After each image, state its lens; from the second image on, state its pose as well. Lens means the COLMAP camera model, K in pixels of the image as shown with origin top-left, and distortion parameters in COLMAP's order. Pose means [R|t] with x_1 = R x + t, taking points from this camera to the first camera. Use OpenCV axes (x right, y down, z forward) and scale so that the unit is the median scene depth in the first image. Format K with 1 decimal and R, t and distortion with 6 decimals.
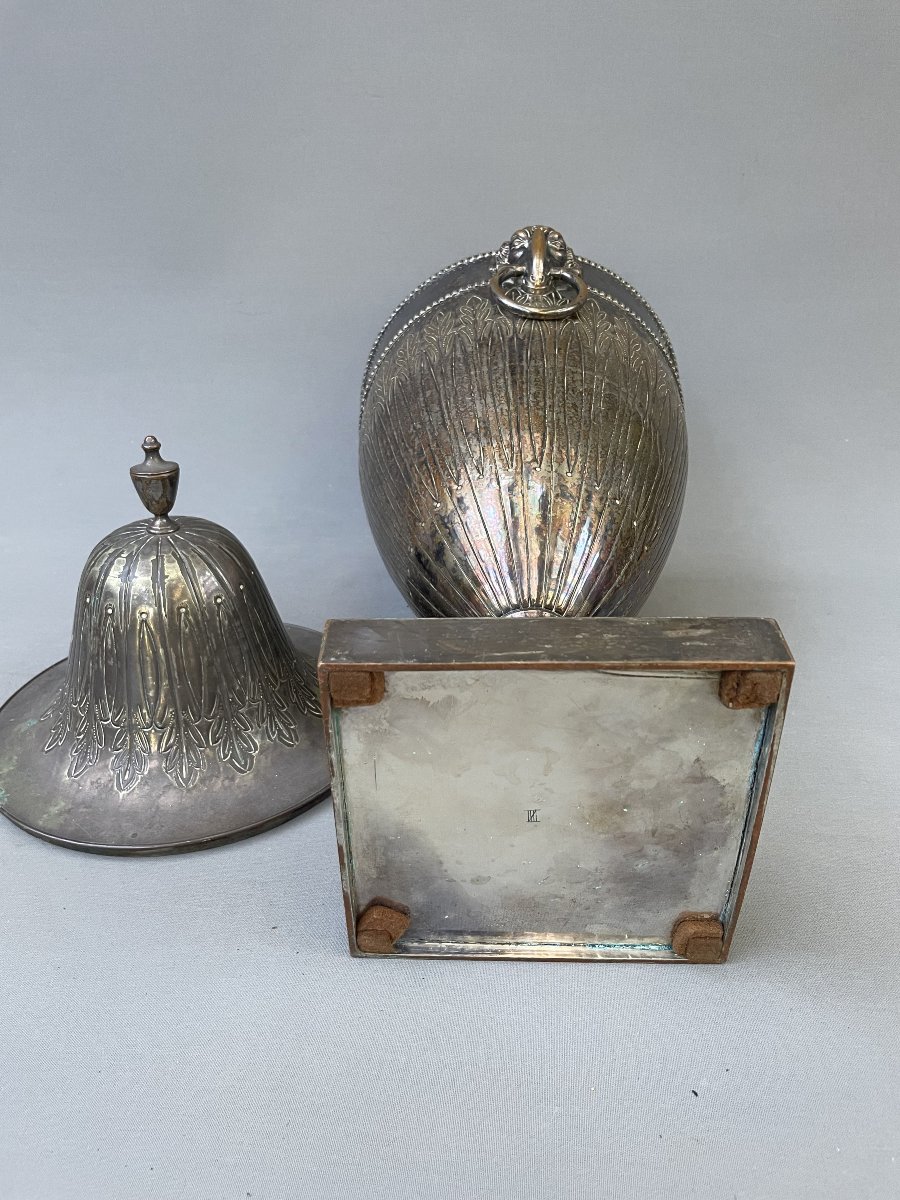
lens RADIAL K [[966.5, 0, 450.2], [0, 966.5, 578.6], [0, 0, 1]] dist [0.005824, -0.005544]
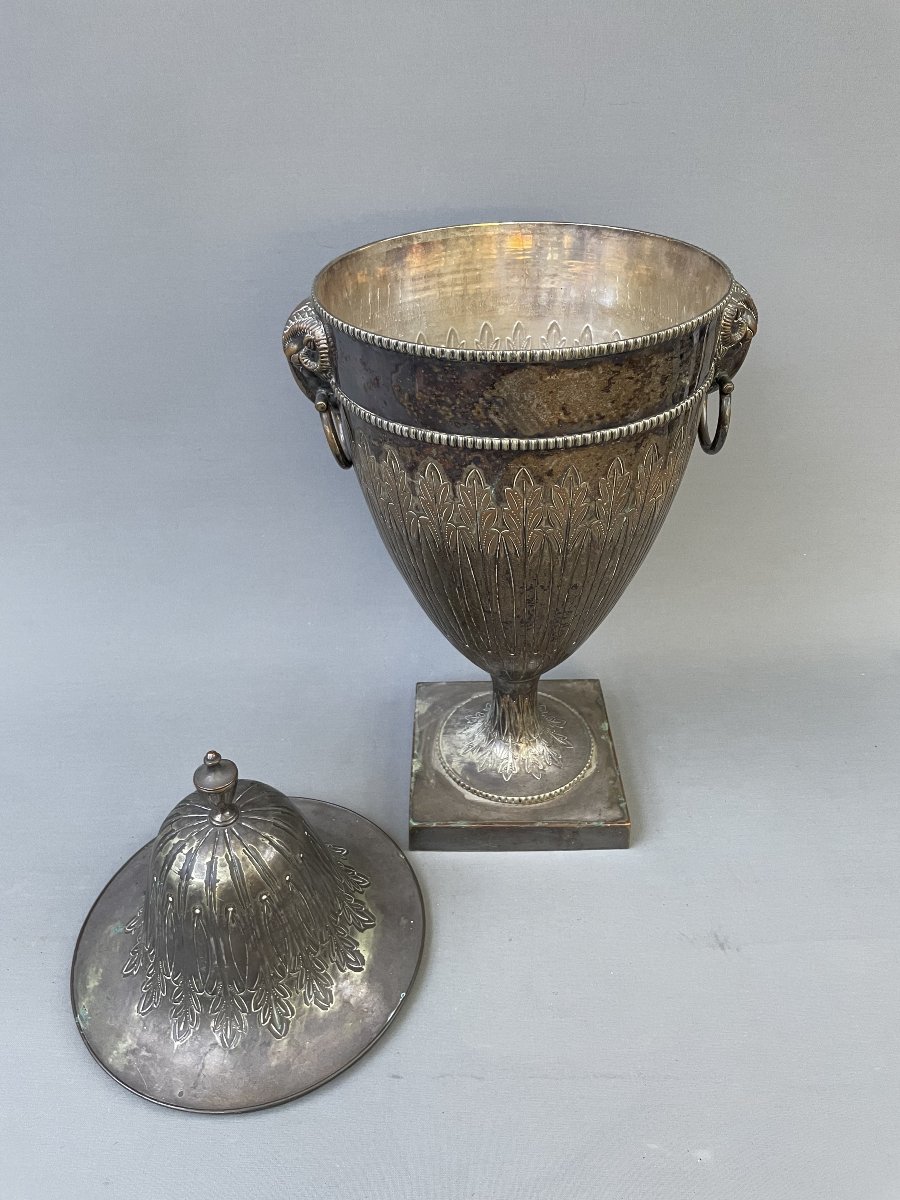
lens RADIAL K [[966.5, 0, 450.2], [0, 966.5, 578.6], [0, 0, 1]] dist [0.005824, -0.005544]
pose [[0.979982, 0.101999, -0.170974, 0.124435], [-0.074847, 0.984542, 0.158353, -0.531442], [0.184483, -0.142386, 0.972467, 0.006026]]
